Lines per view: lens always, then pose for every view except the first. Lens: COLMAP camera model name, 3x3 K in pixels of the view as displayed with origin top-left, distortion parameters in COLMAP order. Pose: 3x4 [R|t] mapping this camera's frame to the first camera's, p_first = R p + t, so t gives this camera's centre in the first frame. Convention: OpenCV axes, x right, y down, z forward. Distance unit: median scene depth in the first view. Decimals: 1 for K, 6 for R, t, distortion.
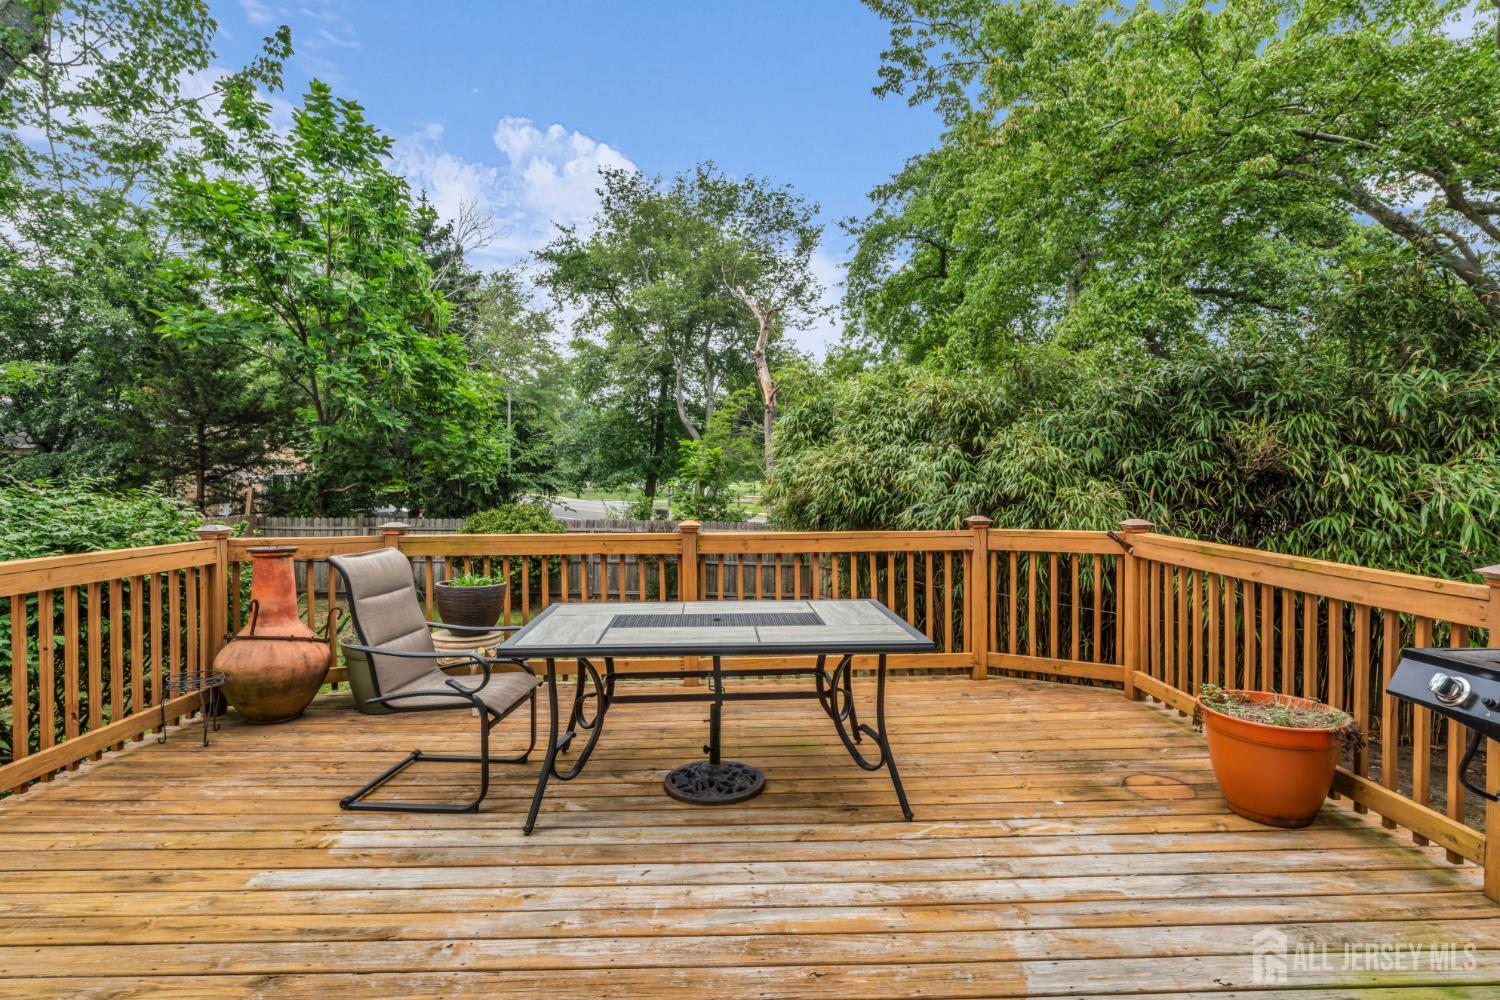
lens RADIAL K [[757.6, 0, 750.0], [0, 757.6, 500.0], [0, 0, 1]] dist [0.002927, 0.000405]
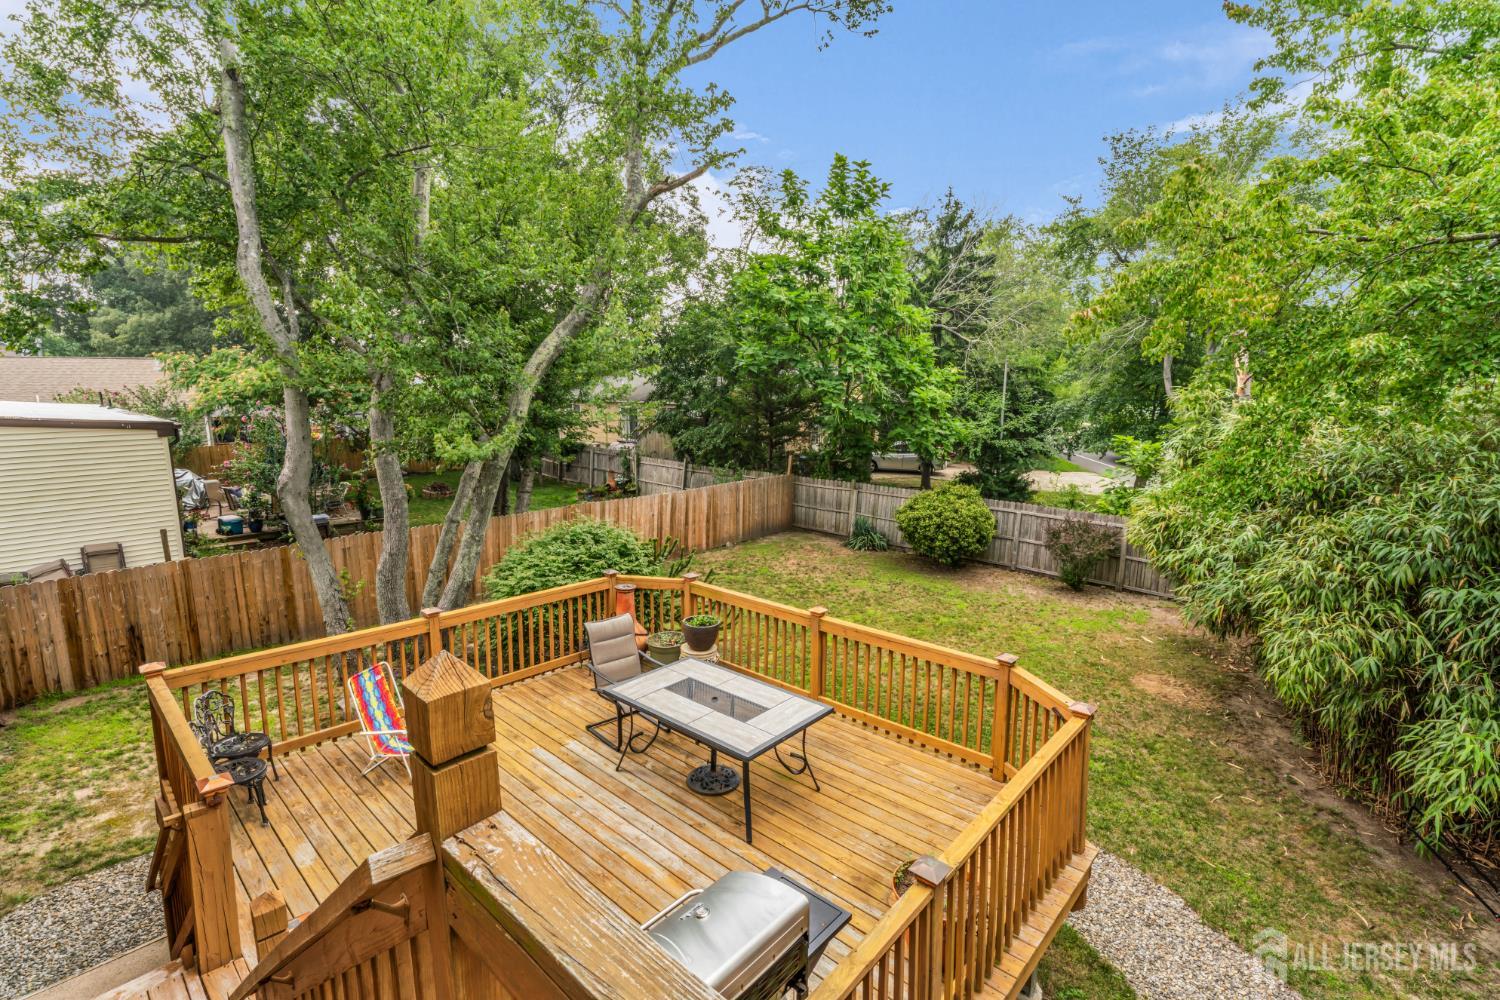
lens RADIAL K [[690.2, 0, 739.0], [0, 690.2, 502.0], [0, 0, 1]] dist [-0.001424, -0.000203]
pose [[0.702432, 0.111753, -0.702923, 0.367671], [-0.020255, 0.990336, 0.137205, -0.178856], [0.711463, -0.082140, 0.697906, -0.030856]]
